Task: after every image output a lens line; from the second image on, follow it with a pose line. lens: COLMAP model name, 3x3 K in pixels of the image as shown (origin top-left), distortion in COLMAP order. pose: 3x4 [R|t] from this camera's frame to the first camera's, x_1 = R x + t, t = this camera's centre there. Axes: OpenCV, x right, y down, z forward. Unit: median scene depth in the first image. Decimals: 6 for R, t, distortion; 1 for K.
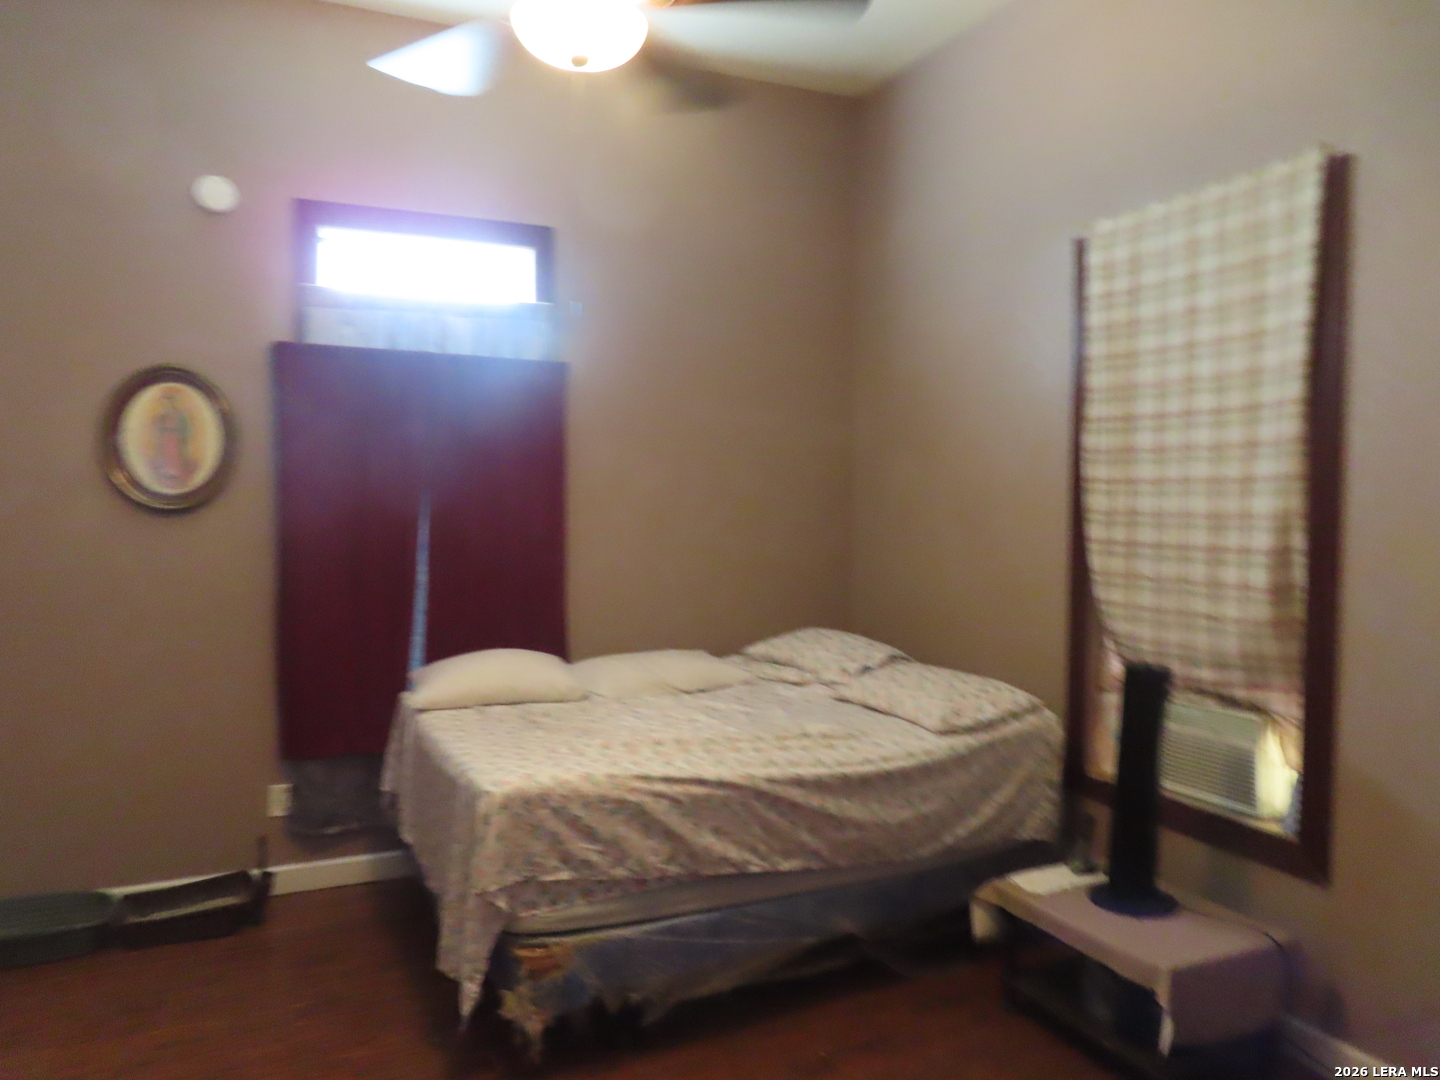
lens RADIAL K [[1068.4, 0, 720.3], [0, 1068.4, 543.4], [0, 0, 1]] dist [0.011446, 0.002559]
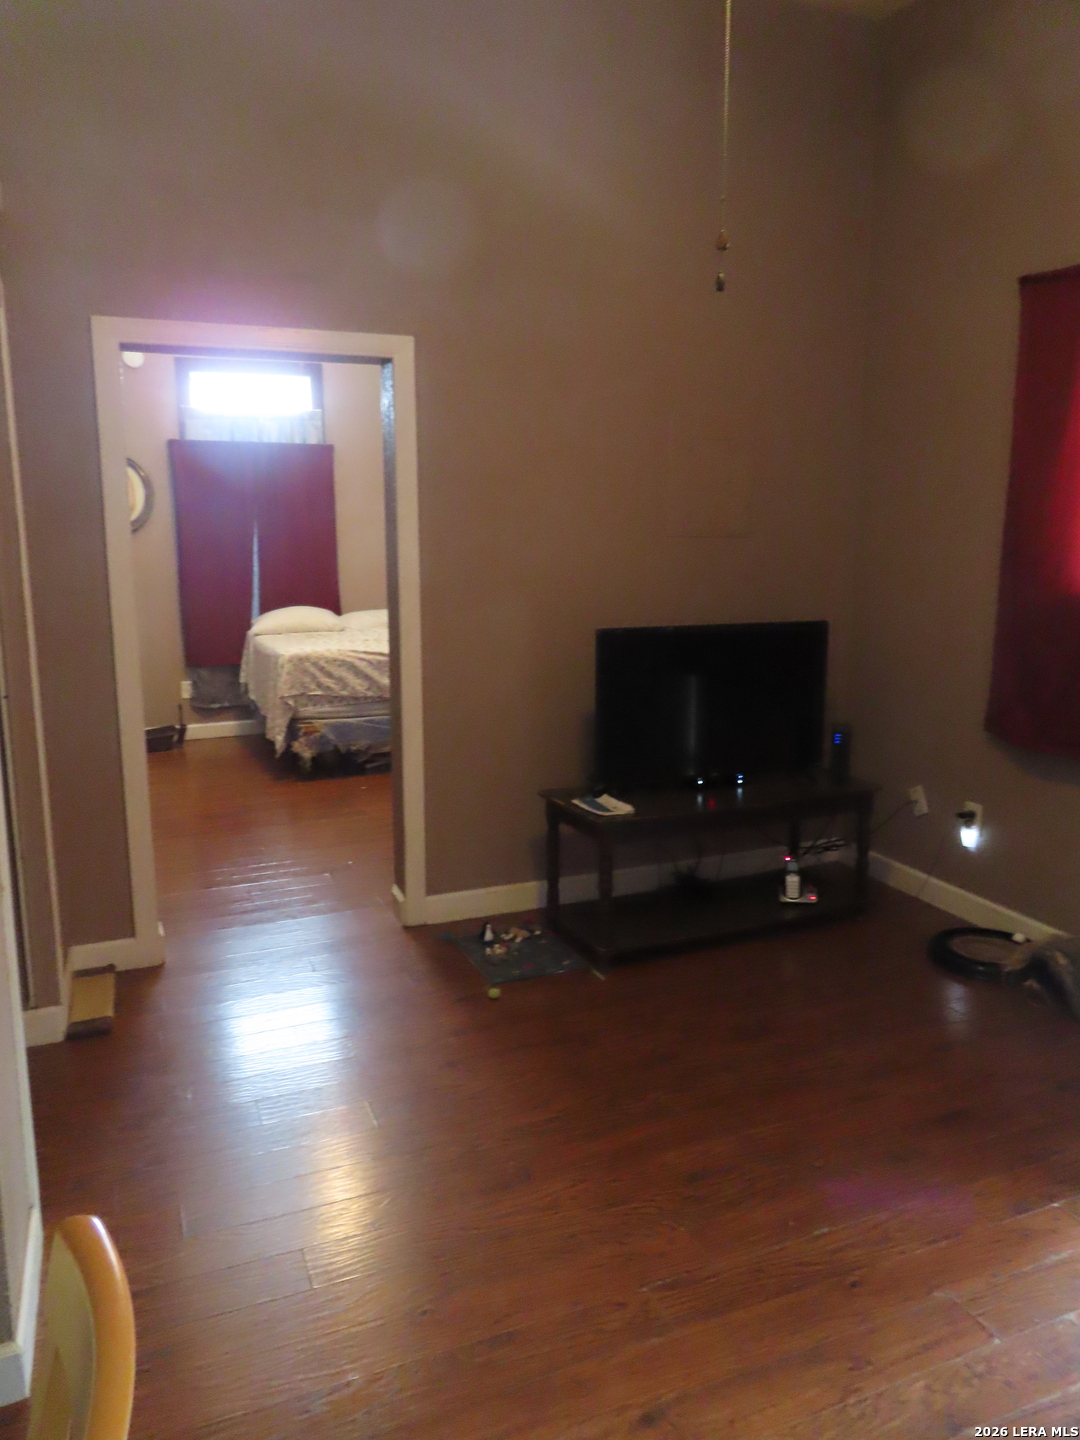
lens RADIAL K [[1068.4, 0, 538.6], [0, 1068.4, 715.7], [0, 0, 1]] dist [0.011446, 0.002559]
pose [[0.999064, -0.009512, -0.042198, 0.402634], [0.015125, 0.990762, 0.134766, 0.061111], [0.040526, -0.135278, 0.989979, -1.190063]]
